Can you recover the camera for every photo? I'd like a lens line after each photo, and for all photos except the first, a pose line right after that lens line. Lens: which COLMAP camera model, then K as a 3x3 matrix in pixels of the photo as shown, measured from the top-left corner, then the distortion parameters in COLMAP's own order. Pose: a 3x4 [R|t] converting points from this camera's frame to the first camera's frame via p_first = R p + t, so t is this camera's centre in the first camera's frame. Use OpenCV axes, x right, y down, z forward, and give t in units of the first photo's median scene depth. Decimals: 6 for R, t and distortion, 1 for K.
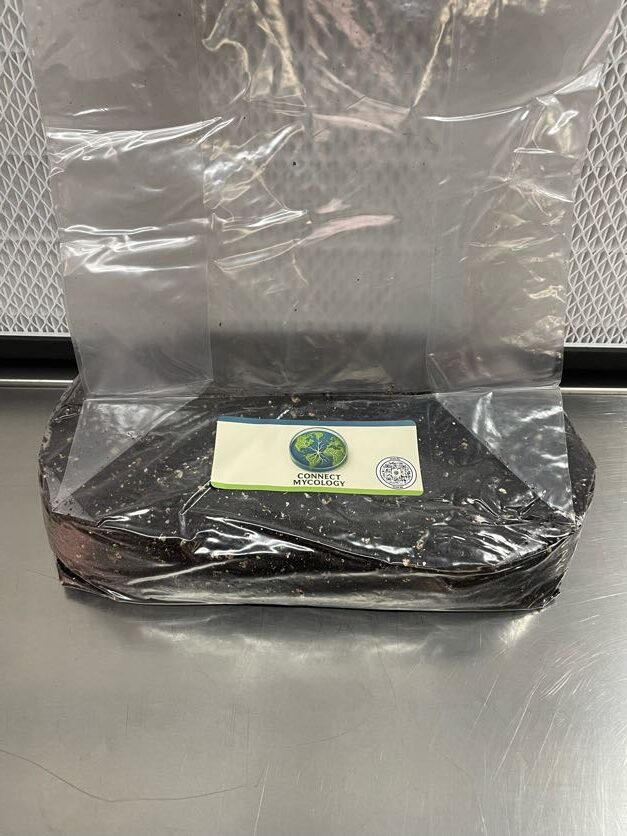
lens RADIAL K [[672.4, 0, 313.5], [0, 672.4, 418.0], [0, 0, 1]] dist [0.043255, -0.000767]
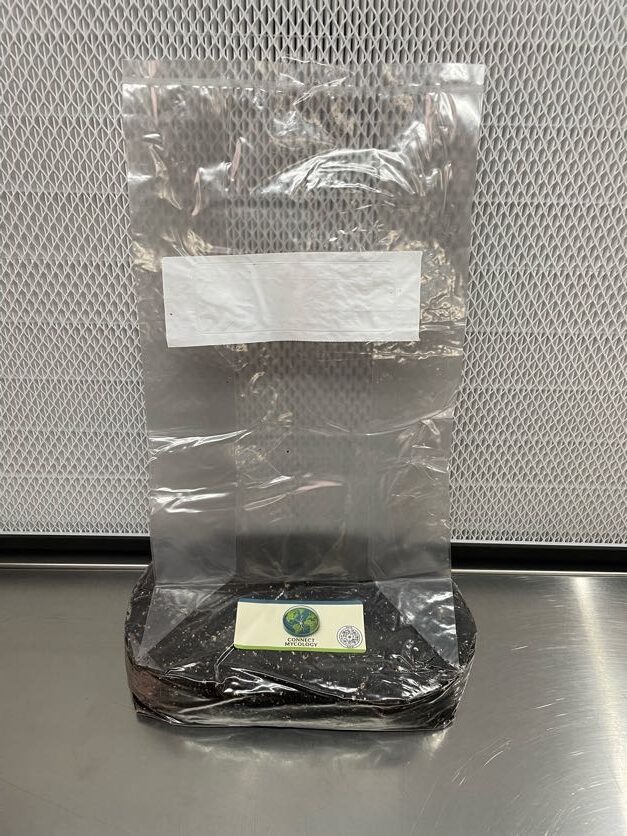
lens RADIAL K [[633.6, 0, 315.9], [0, 633.6, 401.4], [0, 0, 1]] dist [0.048956, -0.098059]
pose [[0.999898, 0.004609, 0.013523, 0.020433], [-0.001705, 0.978261, -0.207370, -0.154845], [-0.014184, 0.207326, 0.978169, -0.604622]]
